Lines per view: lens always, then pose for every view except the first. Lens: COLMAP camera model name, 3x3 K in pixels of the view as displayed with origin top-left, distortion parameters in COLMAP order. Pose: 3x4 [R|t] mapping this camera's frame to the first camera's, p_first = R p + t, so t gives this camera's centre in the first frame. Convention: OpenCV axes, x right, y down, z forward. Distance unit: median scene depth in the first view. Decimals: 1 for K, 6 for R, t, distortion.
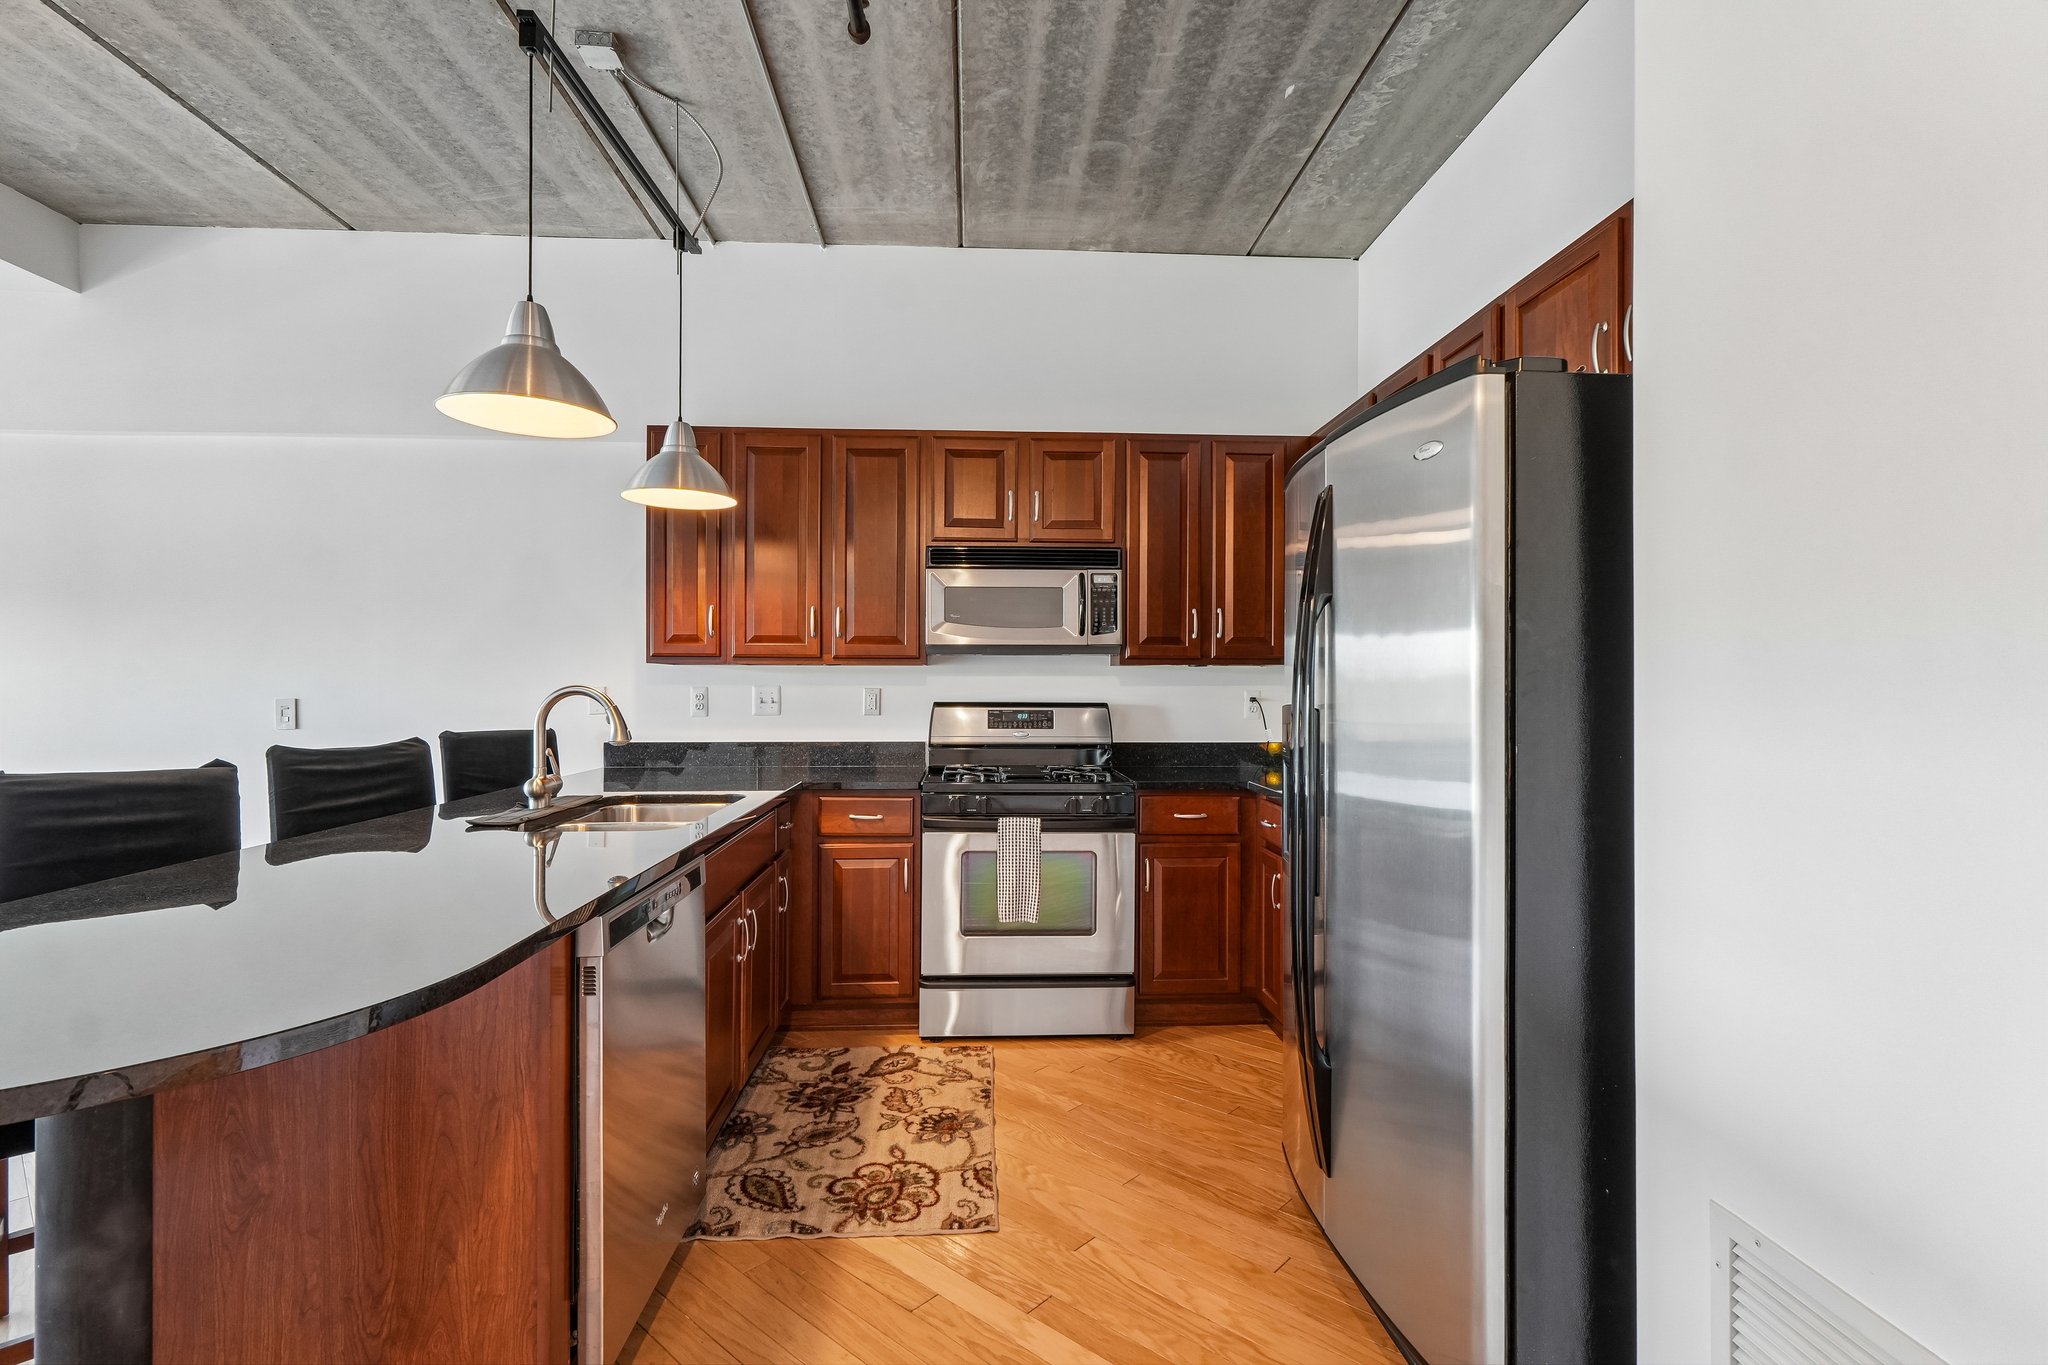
lens RADIAL K [[973.3, 0, 1026.5], [0, 973.3, 678.9], [0, 0, 1]] dist [0.000477, 0.000563]
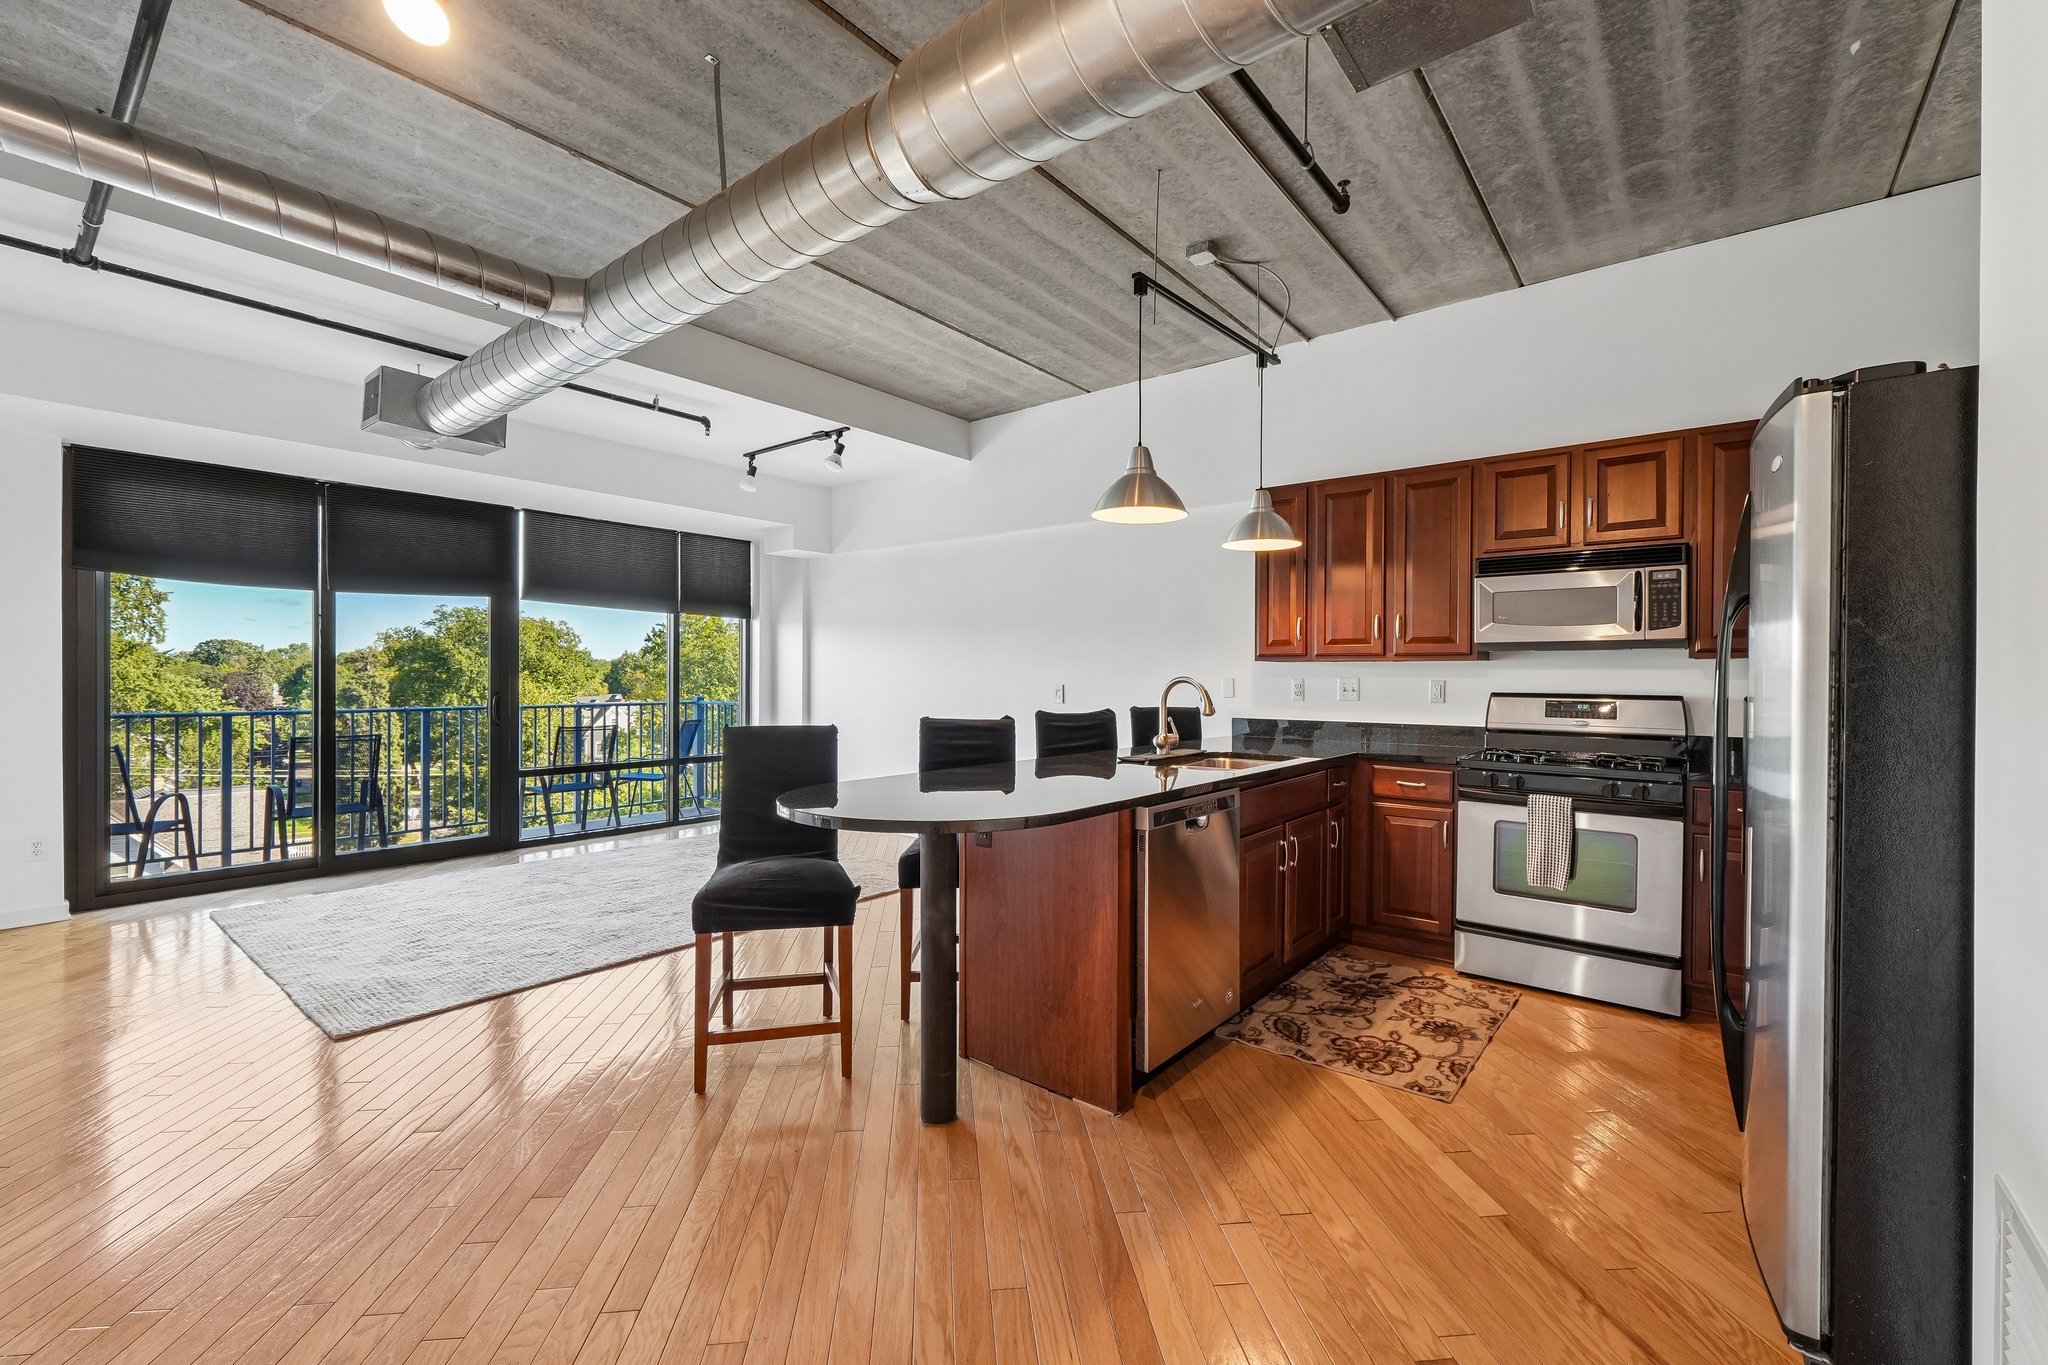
lens RADIAL K [[856.5, 0, 1028.1], [0, 856.5, 679.7], [0, 0, 1]] dist [0.001027, 0.000088]
pose [[0.743708, 0.004572, -0.668488, 0.214257], [0.000872, 0.999969, 0.007808, 0.000411], [0.668504, -0.006390, 0.743681, -0.143567]]
